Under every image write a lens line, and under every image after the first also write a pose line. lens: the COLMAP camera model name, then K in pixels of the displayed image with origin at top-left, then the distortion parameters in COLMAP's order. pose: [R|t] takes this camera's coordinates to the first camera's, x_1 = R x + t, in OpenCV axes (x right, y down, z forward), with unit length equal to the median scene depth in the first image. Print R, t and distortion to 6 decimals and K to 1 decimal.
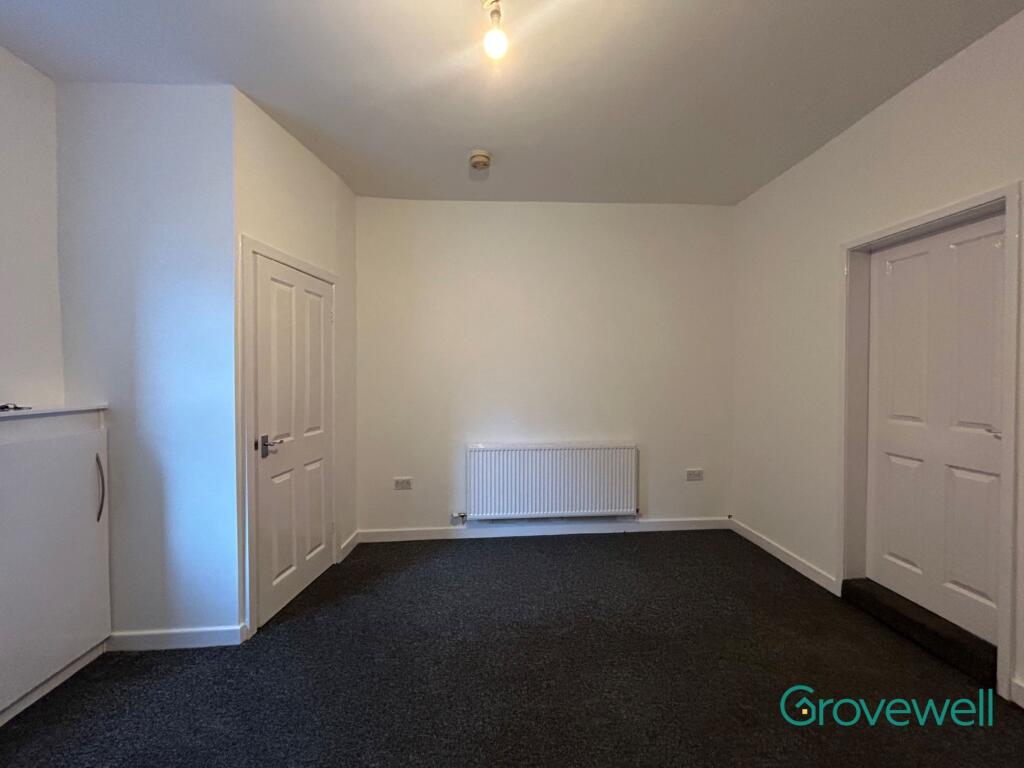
lens RADIAL K [[422.5, 0, 515.9], [0, 422.5, 380.8], [0, 0, 1]] dist [-0.001810, 0.002929]
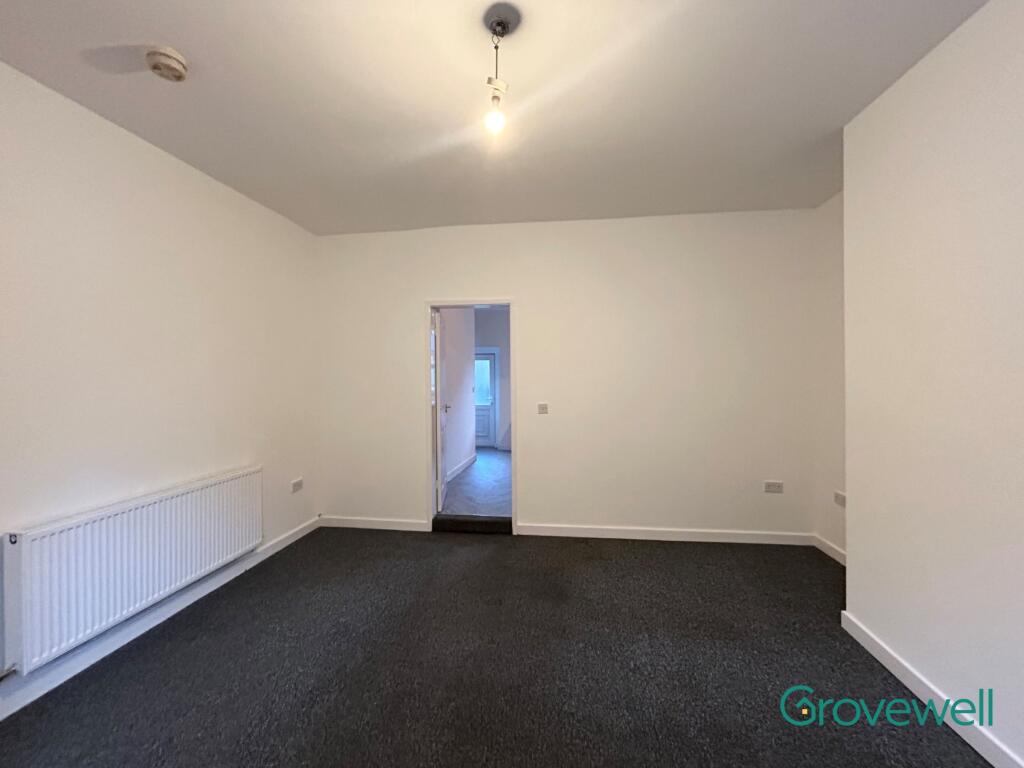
lens RADIAL K [[422.5, 0, 509.2], [0, 422.5, 381.1], [0, 0, 1]] dist [-0.001810, 0.002929]
pose [[0.205683, -0.003153, 0.978614, -0.600924], [0.021900, 0.999759, -0.001382, -0.021675], [-0.978374, 0.021716, 0.205702, 0.358032]]
